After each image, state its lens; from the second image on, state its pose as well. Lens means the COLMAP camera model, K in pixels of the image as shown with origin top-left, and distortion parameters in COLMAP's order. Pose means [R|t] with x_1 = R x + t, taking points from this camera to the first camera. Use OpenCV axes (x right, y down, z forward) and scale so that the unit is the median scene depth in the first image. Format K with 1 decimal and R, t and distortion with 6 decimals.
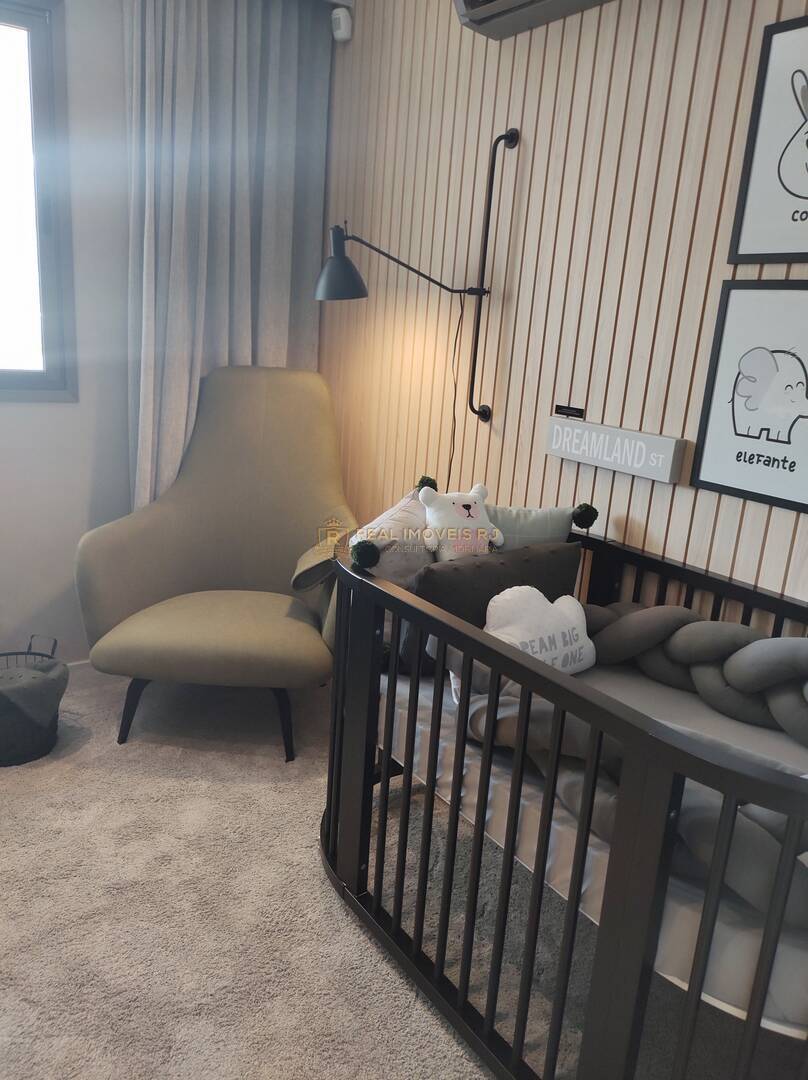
lens RADIAL K [[810.6, 0, 404.6], [0, 810.6, 530.8], [0, 0, 1]] dist [0.048260, -0.032386]
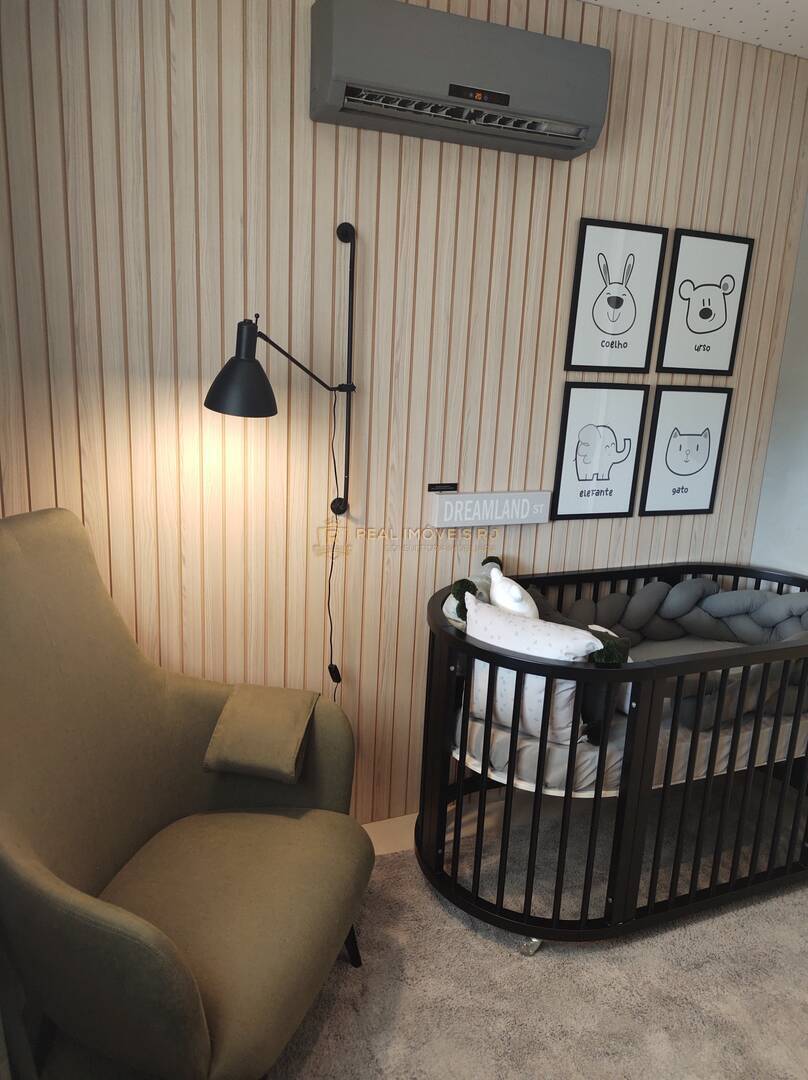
lens RADIAL K [[810.6, 0, 403.7], [0, 810.6, 549.8], [0, 0, 1]] dist [0.048260, -0.032386]
pose [[0.202735, -0.299748, 0.932228, -1.016060], [0.208434, 0.943391, 0.258008, -0.414231], [-0.956794, 0.142001, 0.253736, 0.857352]]
